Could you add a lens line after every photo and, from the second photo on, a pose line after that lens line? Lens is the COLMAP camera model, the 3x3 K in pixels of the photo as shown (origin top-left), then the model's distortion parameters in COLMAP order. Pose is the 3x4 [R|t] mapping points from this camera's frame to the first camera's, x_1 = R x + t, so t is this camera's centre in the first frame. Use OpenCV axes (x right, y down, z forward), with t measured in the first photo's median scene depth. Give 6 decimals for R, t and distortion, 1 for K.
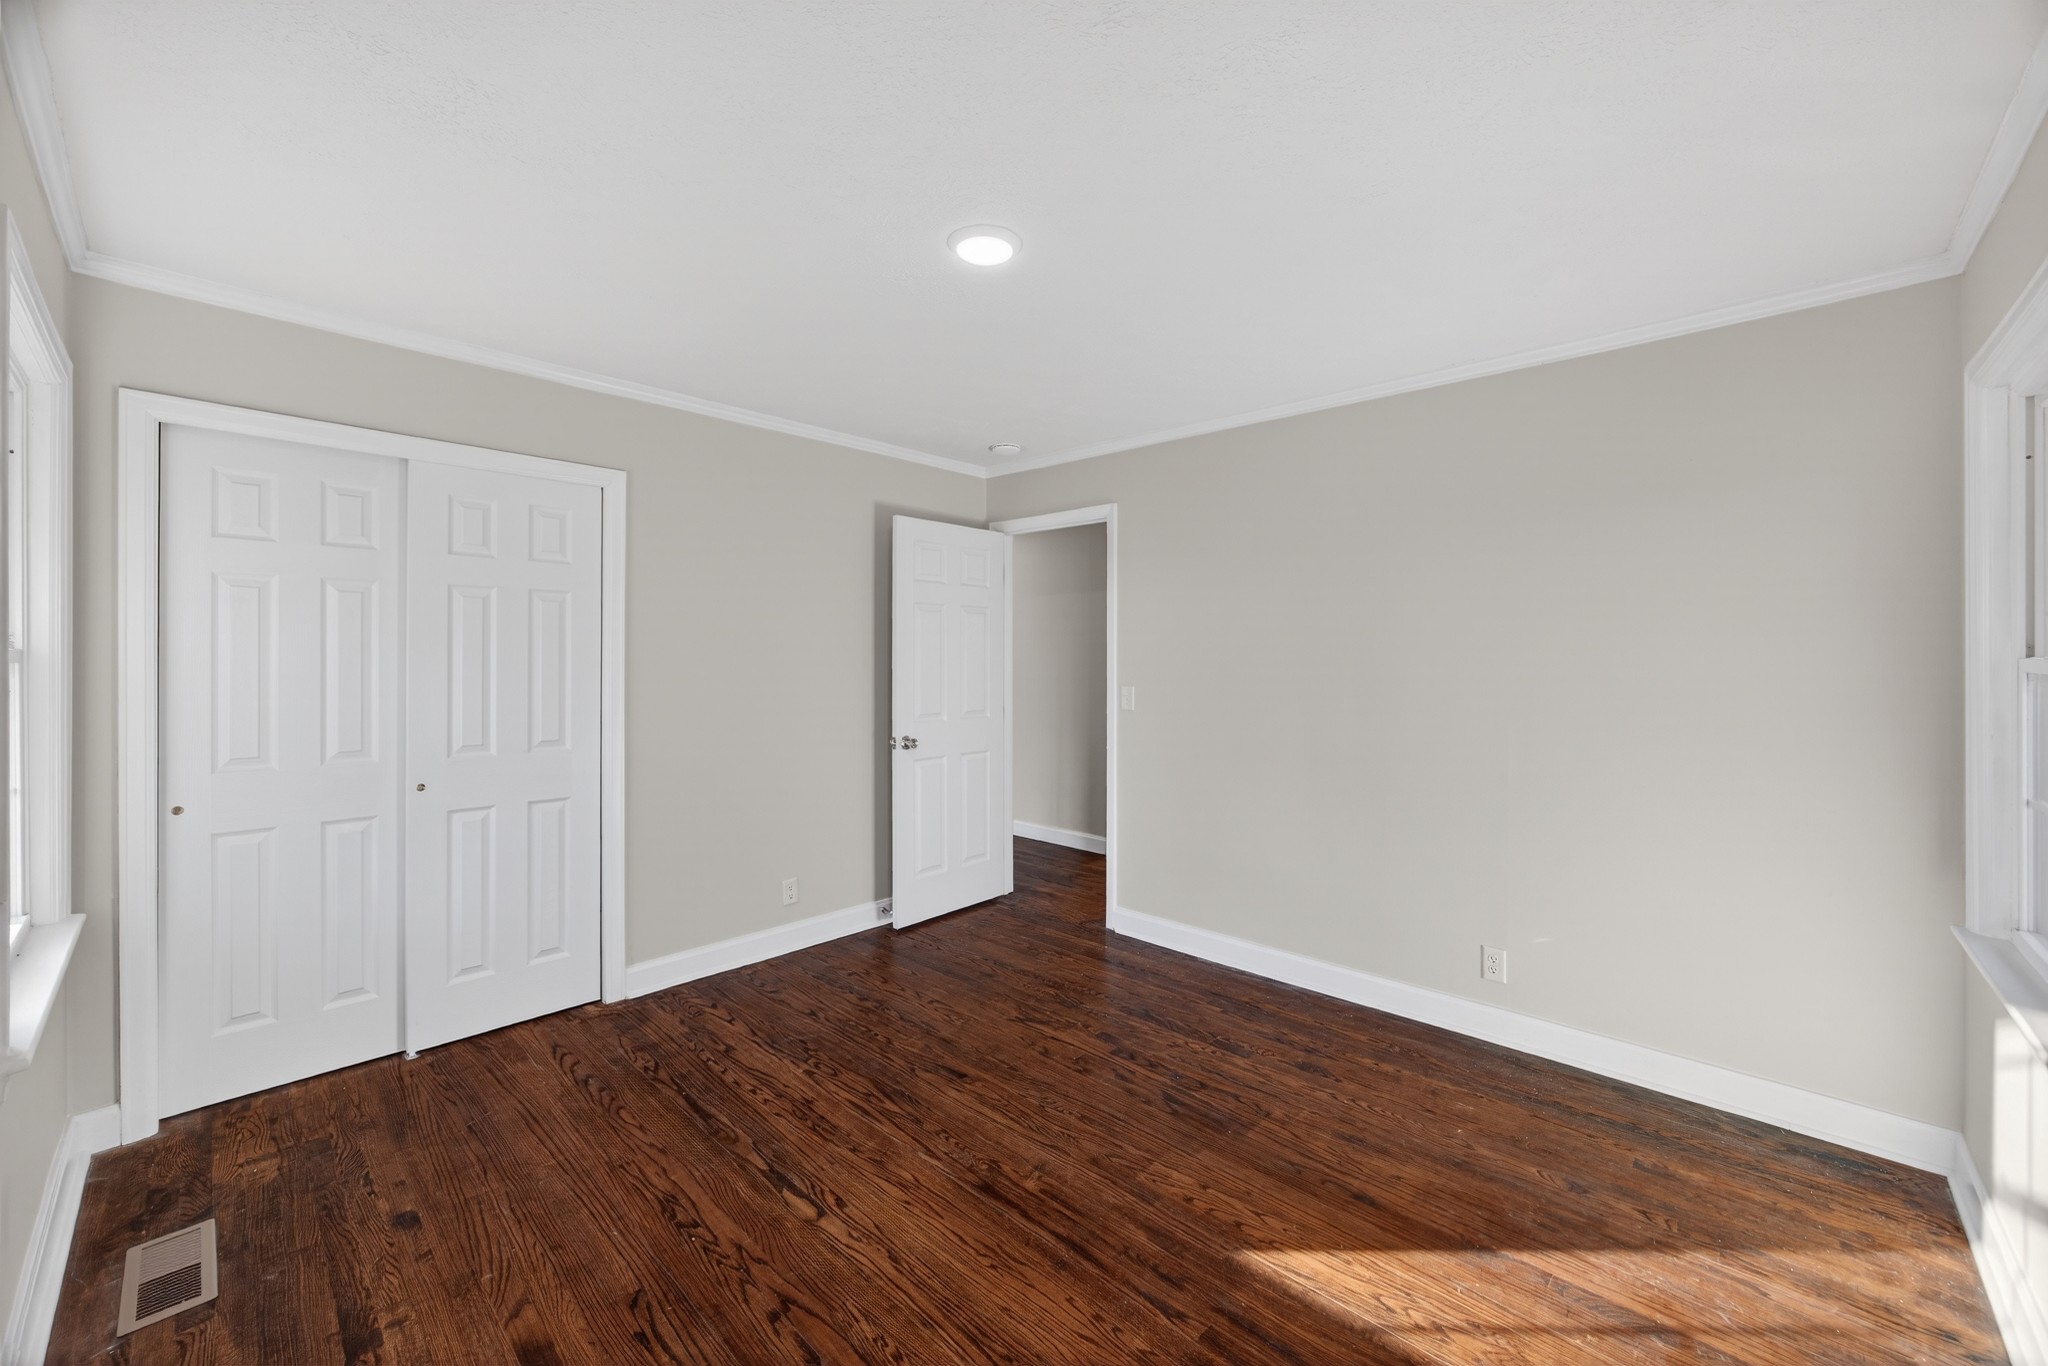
lens RADIAL K [[789.3, 0, 1026.8], [0, 789.3, 658.0], [0, 0, 1]] dist [0.000476, 0.000157]
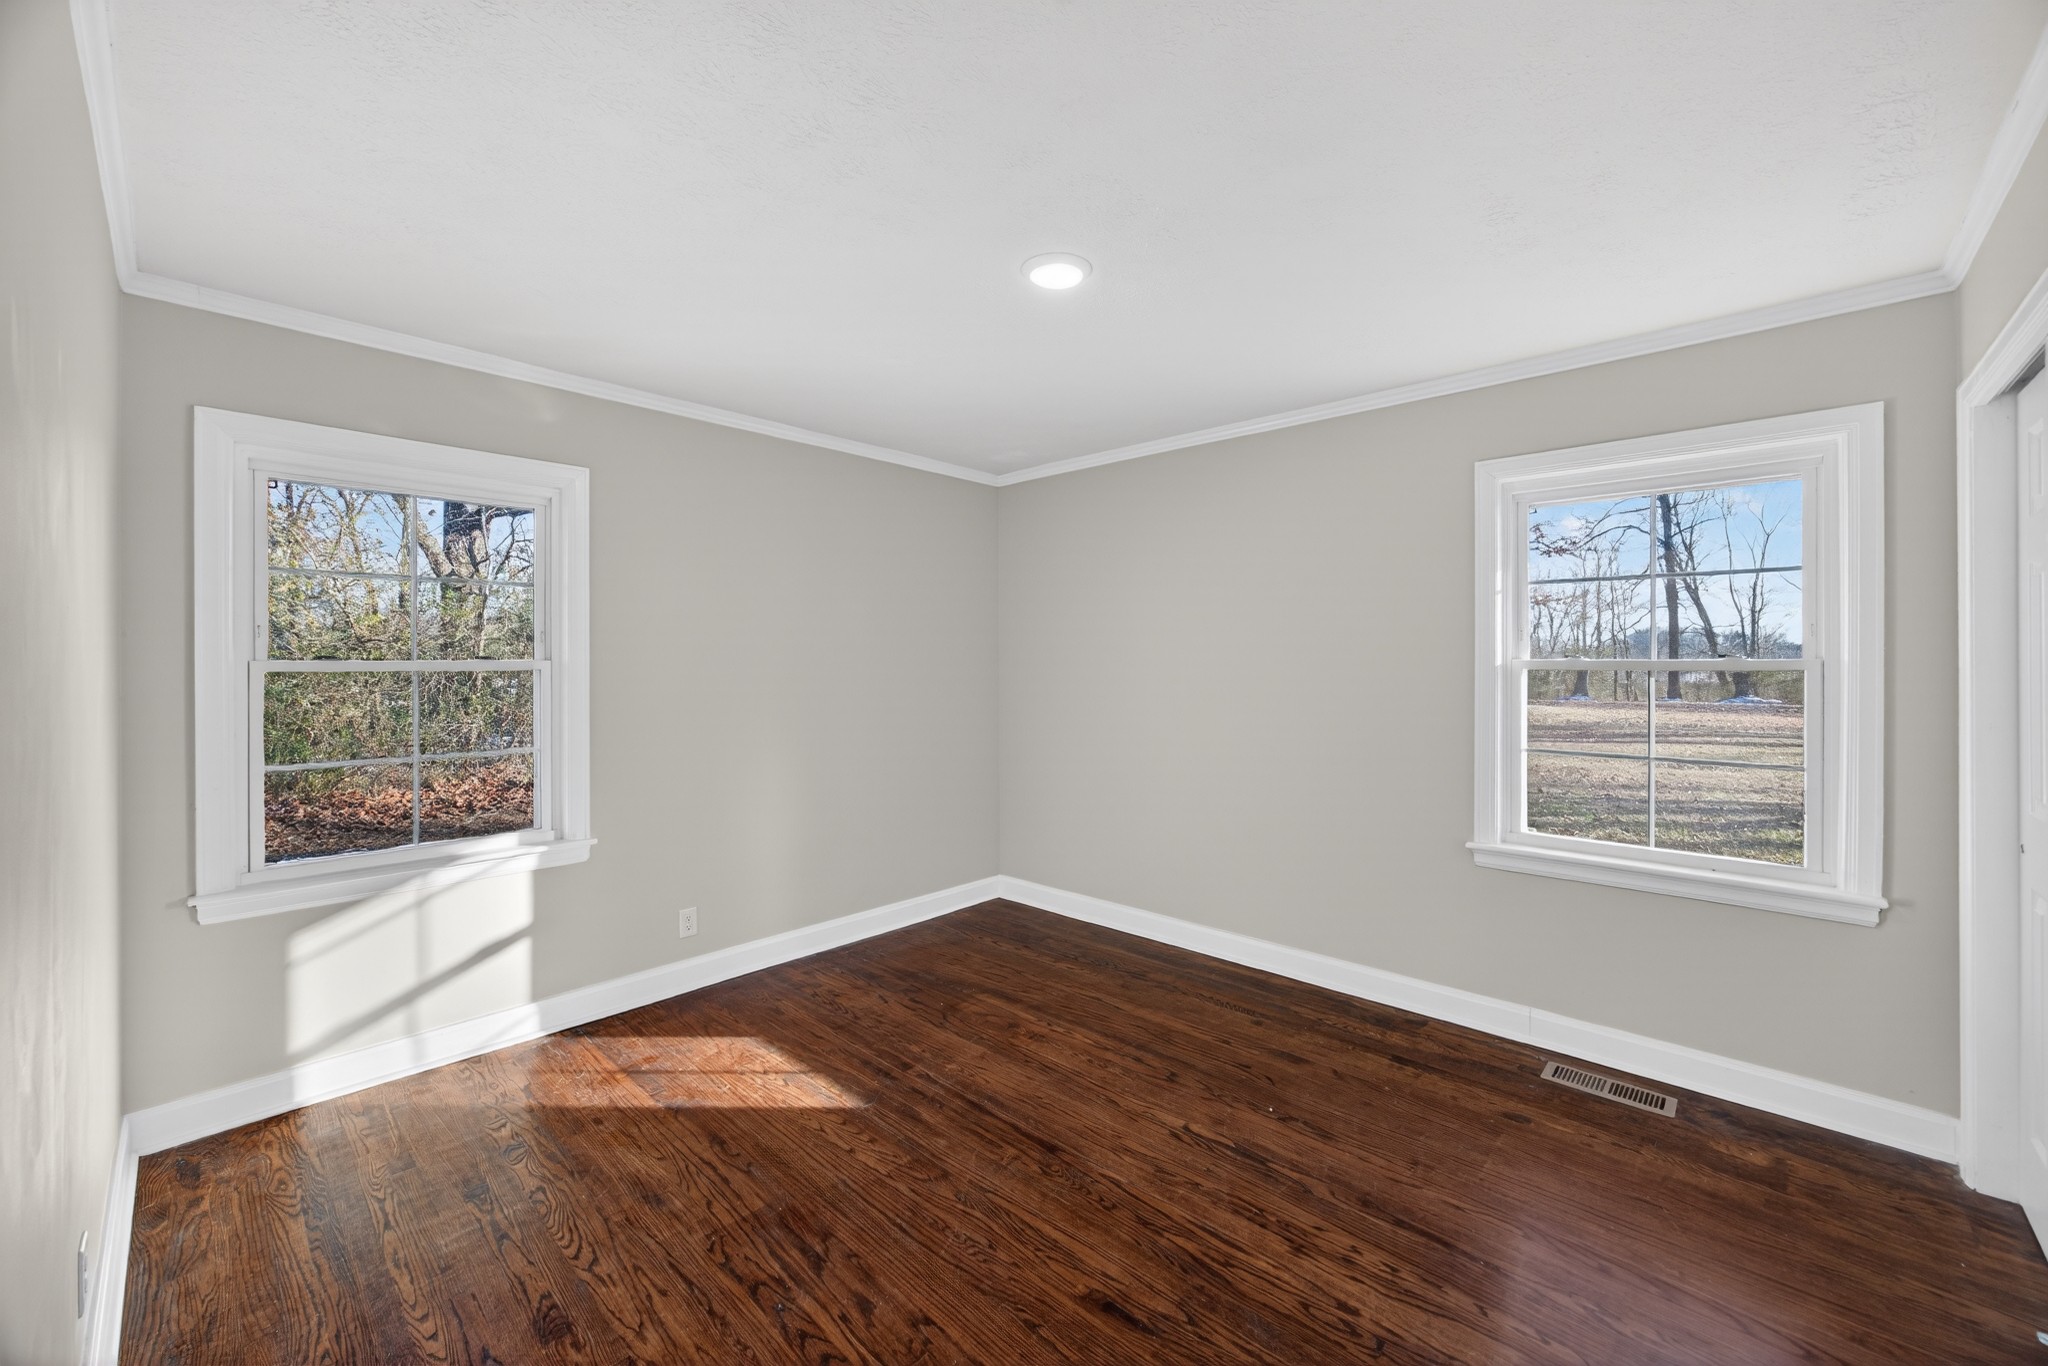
lens RADIAL K [[789.3, 0, 1026.8], [0, 789.3, 658.0], [0, 0, 1]] dist [0.000476, 0.000157]
pose [[-1.000000, 0.000248, 0.000149, -0.017648], [0.000247, 0.999992, -0.004032, -0.005325], [-0.000150, -0.004032, -0.999992, 2.088149]]
